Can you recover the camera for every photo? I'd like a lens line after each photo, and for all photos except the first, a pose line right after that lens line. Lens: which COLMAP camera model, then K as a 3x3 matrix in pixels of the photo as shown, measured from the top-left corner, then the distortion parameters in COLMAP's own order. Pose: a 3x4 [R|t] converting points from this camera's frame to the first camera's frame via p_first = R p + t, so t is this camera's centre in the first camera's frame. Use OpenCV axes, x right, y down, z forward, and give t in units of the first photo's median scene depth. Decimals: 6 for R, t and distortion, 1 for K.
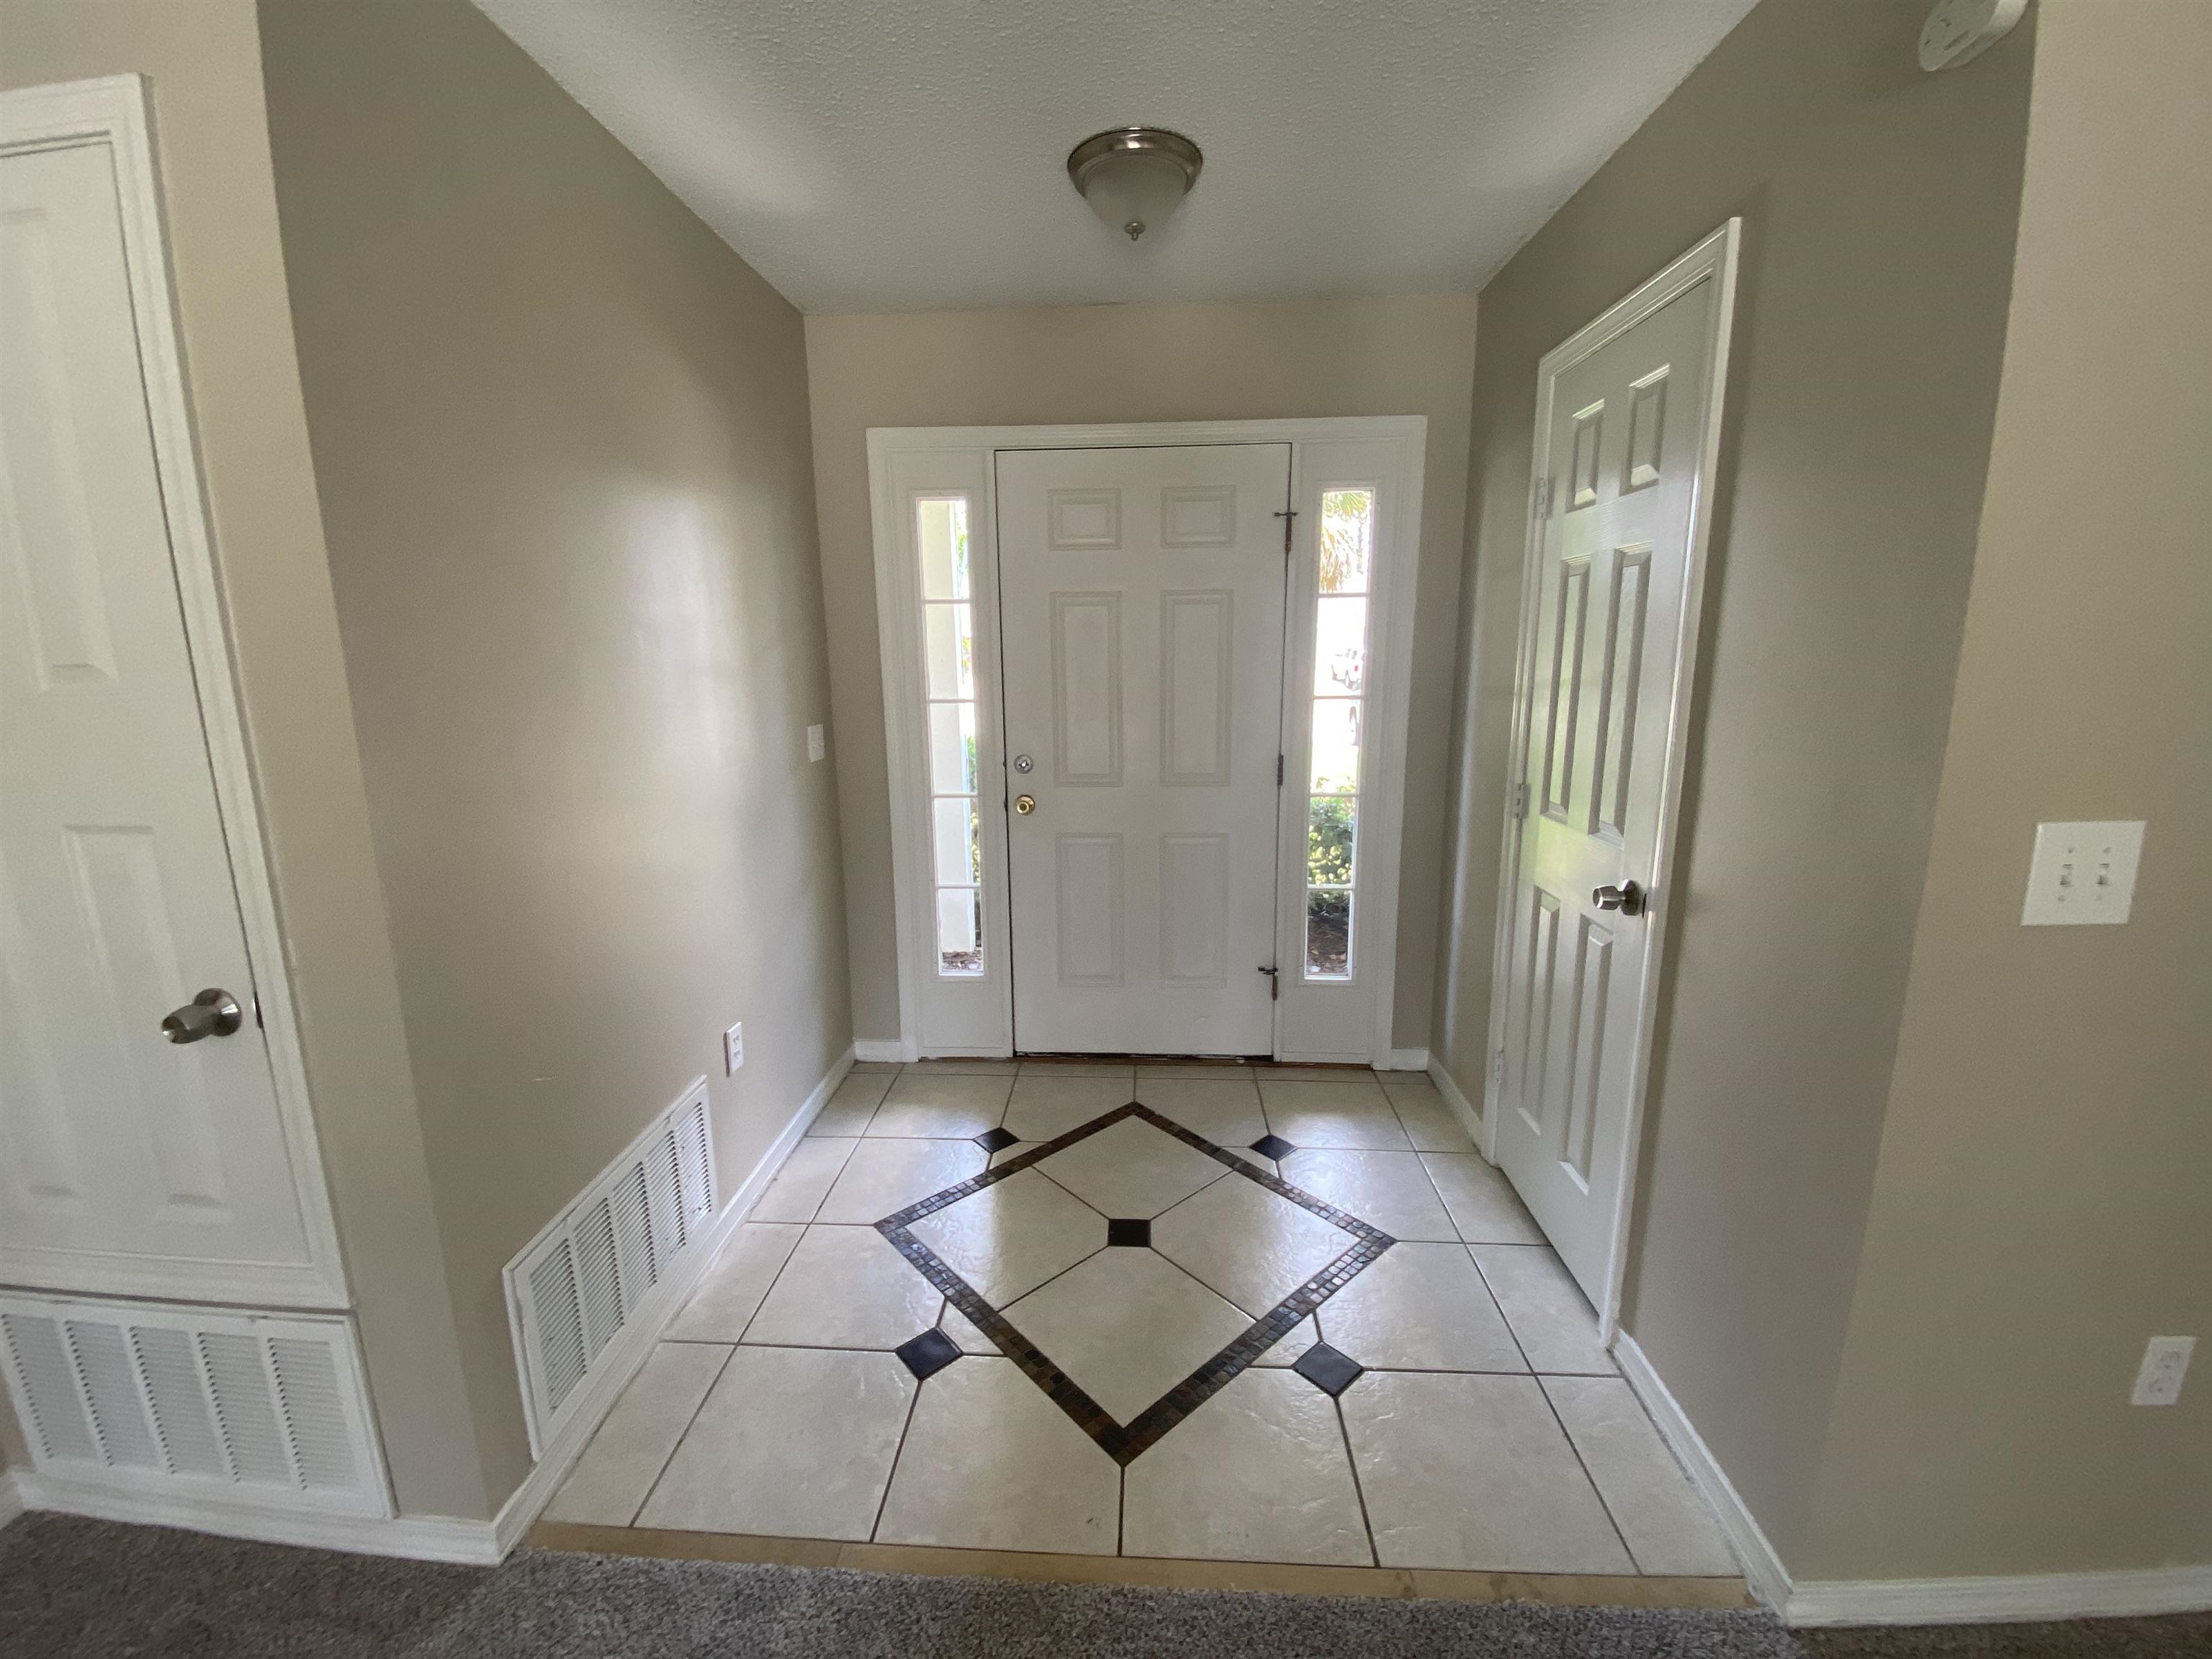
lens RADIAL K [[904.3, 0, 1107.6], [0, 904.3, 842.2], [0, 0, 1]] dist [0.001045, -0.001163]
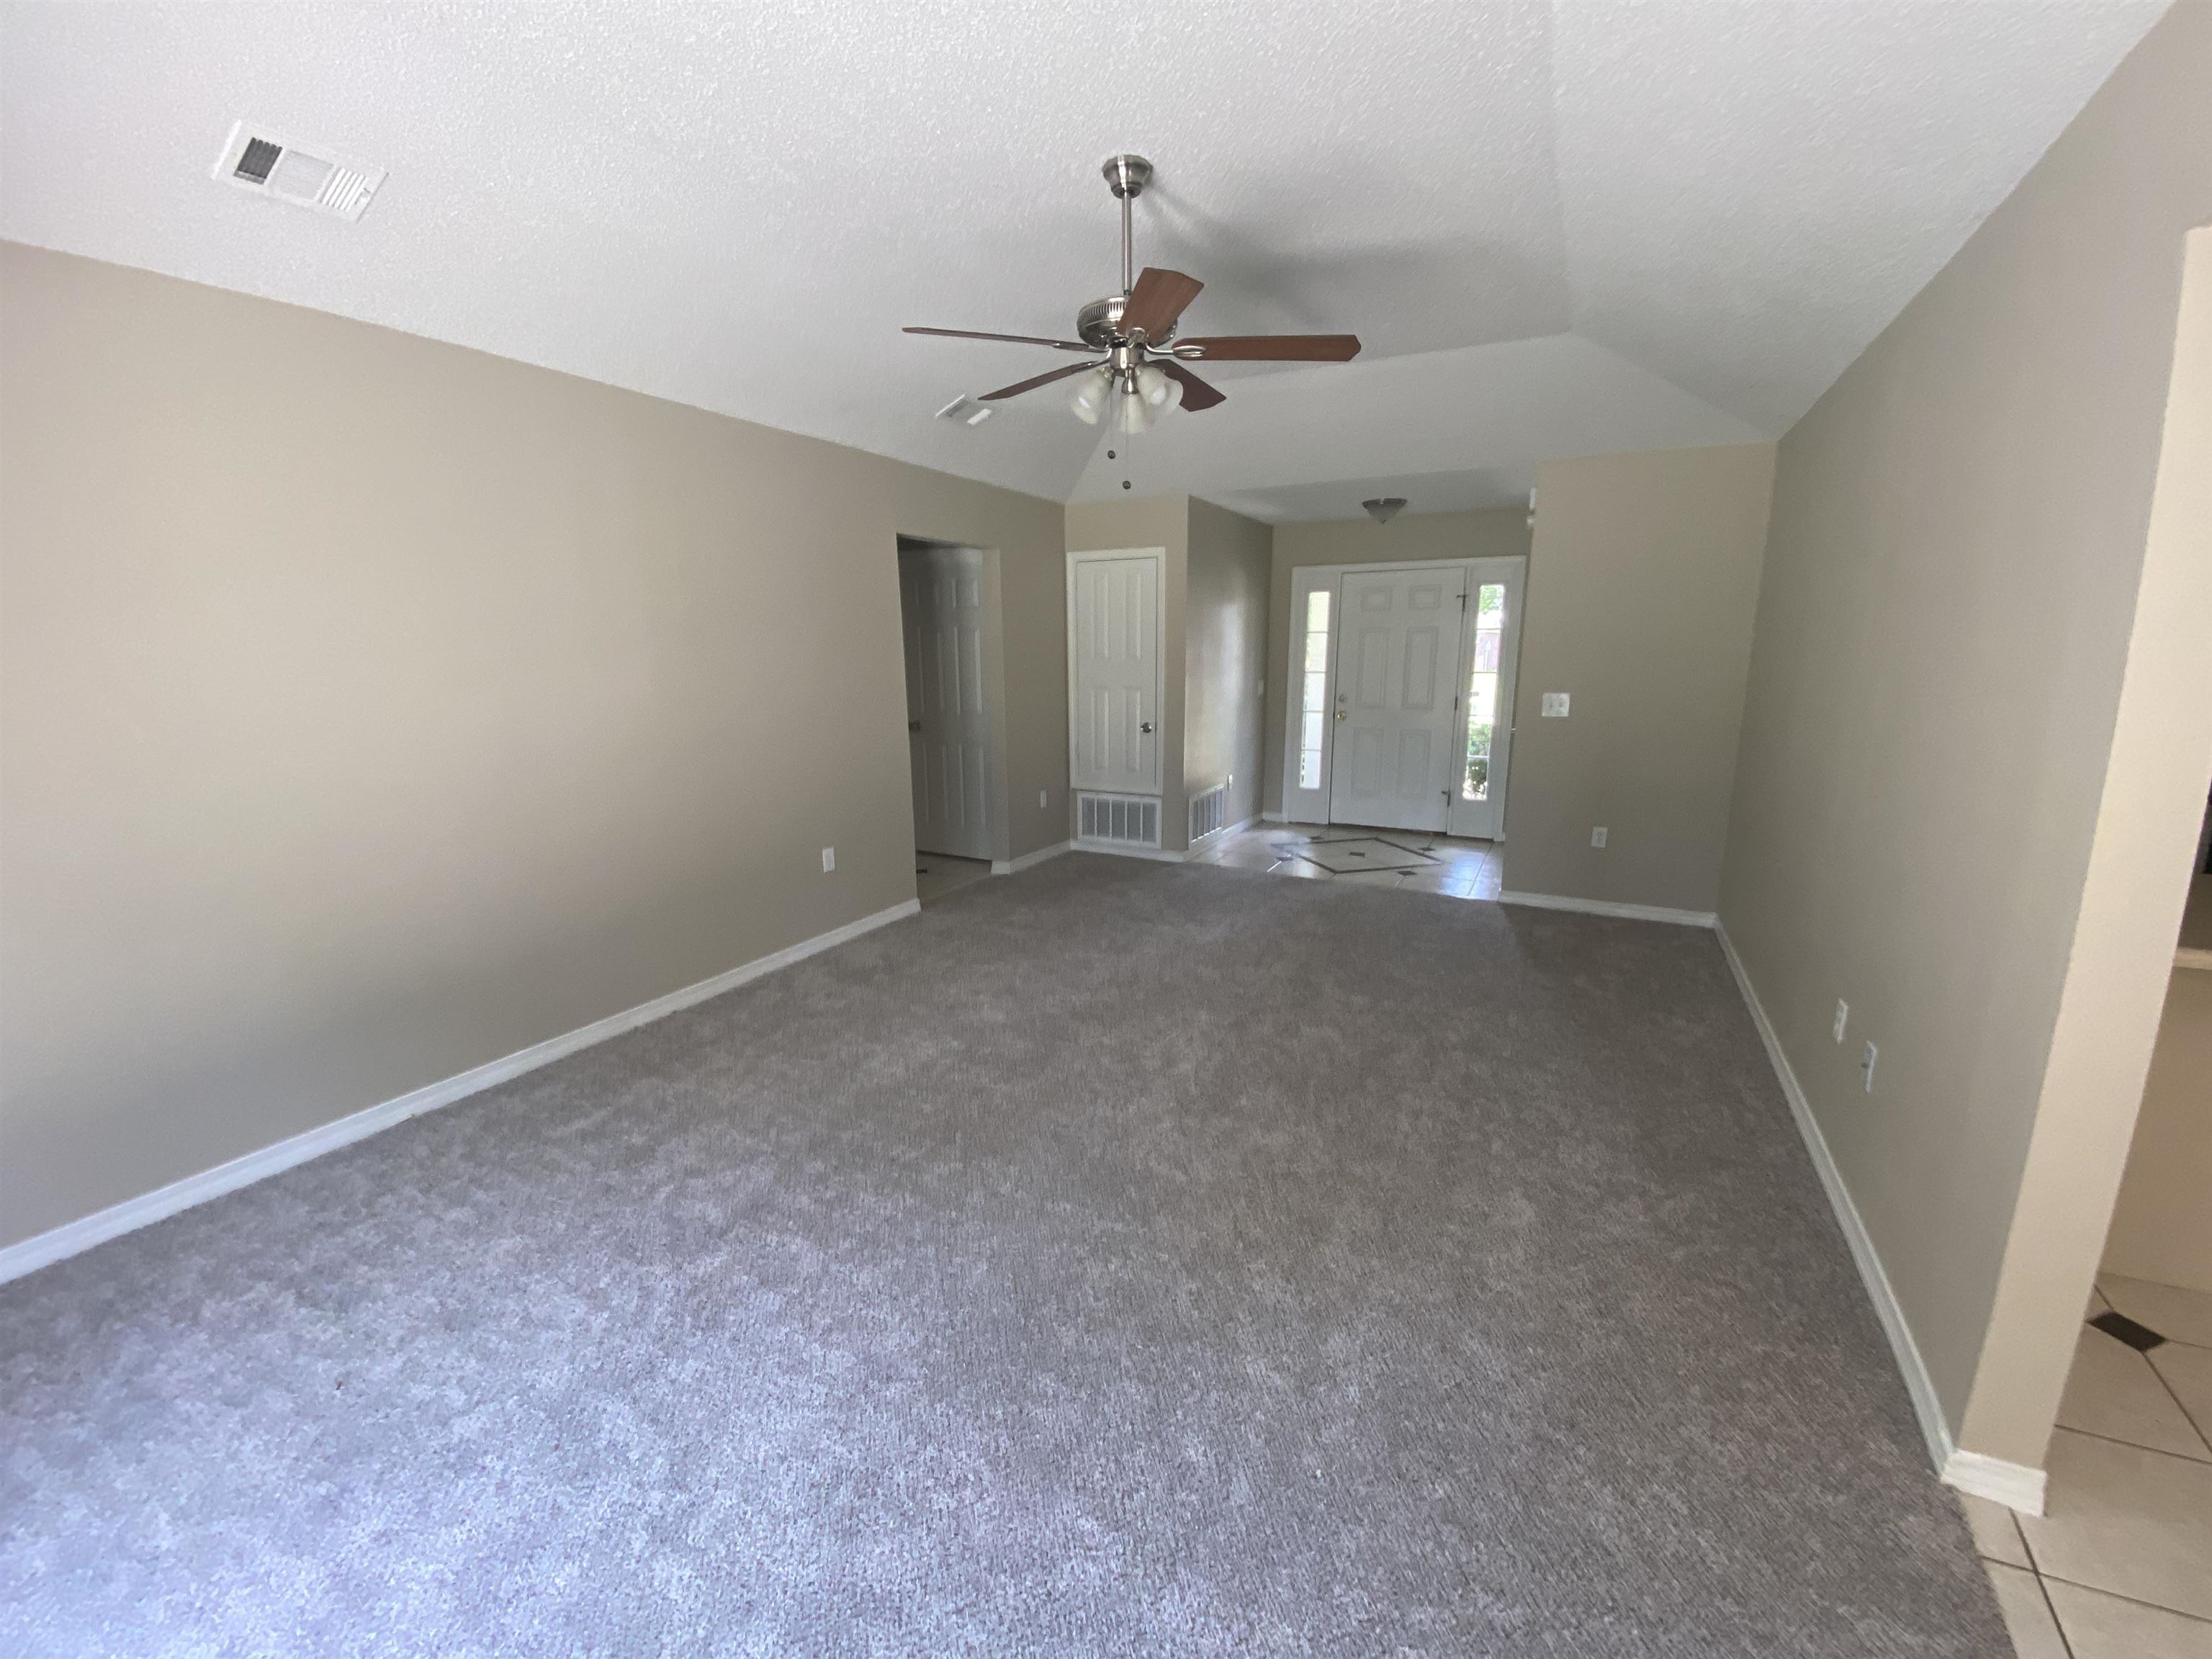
lens RADIAL K [[904.3, 0, 1083.5], [0, 904.3, 833.2], [0, 0, 1]] dist [0.001045, -0.001163]
pose [[0.901201, 0.090764, -0.423790, 0.360638], [-0.091707, 0.995619, 0.018218, 0.311993], [0.423587, 0.022446, 0.905577, -1.576353]]
